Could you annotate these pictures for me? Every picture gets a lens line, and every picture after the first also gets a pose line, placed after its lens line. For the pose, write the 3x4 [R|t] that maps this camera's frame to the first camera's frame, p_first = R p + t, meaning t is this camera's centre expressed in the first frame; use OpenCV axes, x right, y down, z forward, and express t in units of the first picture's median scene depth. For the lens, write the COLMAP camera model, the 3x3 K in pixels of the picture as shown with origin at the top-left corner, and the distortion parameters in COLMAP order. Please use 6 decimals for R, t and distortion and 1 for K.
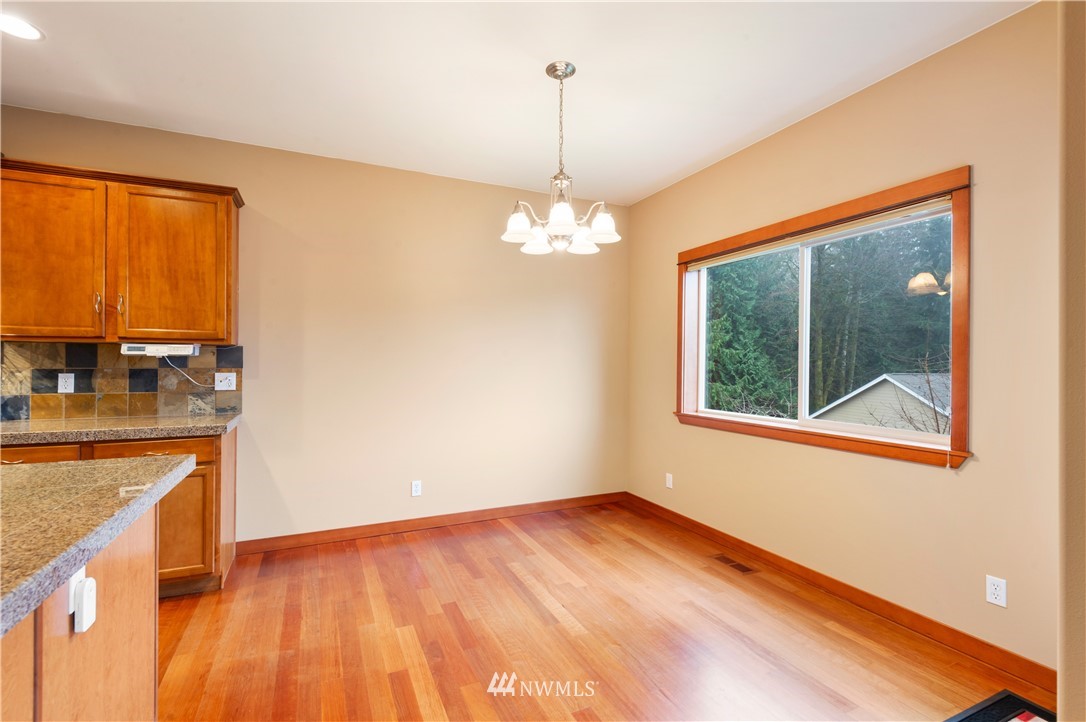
lens RADIAL K [[503.3, 0, 537.8], [0, 503.3, 365.5], [0, 0, 1]] dist [0.009495, -0.001784]
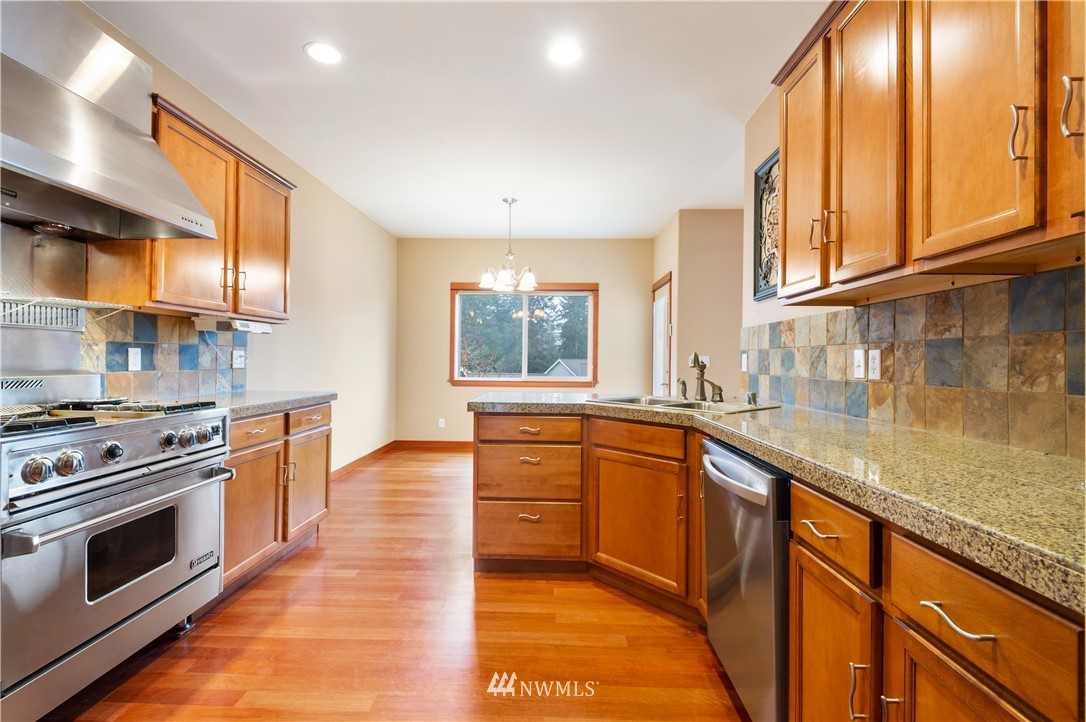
lens RADIAL K [[503.3, 0, 546.1], [0, 503.3, 359.6], [0, 0, 1]] dist [0.009495, -0.001784]
pose [[0.430017, 0.000698, 0.902821, -1.455476], [-0.003689, 0.999993, 0.000984, 0.033073], [-0.902813, -0.003754, 0.430016, 0.013457]]
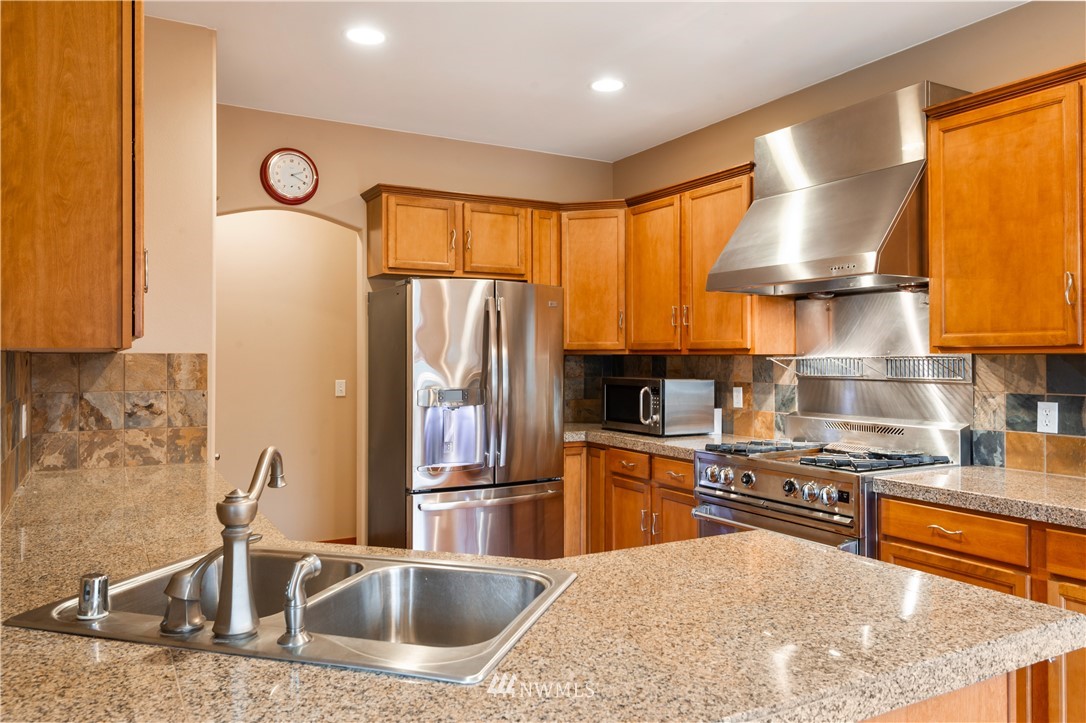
lens RADIAL K [[786.6, 0, 545.0], [0, 786.6, 352.9], [0, 0, 1]] dist [0.029276, -0.001735]
pose [[0.103664, -0.010505, -0.994557, -0.003426], [-0.003455, 0.999934, -0.010922, -0.034329], [0.994606, 0.004569, 0.103621, 0.280559]]
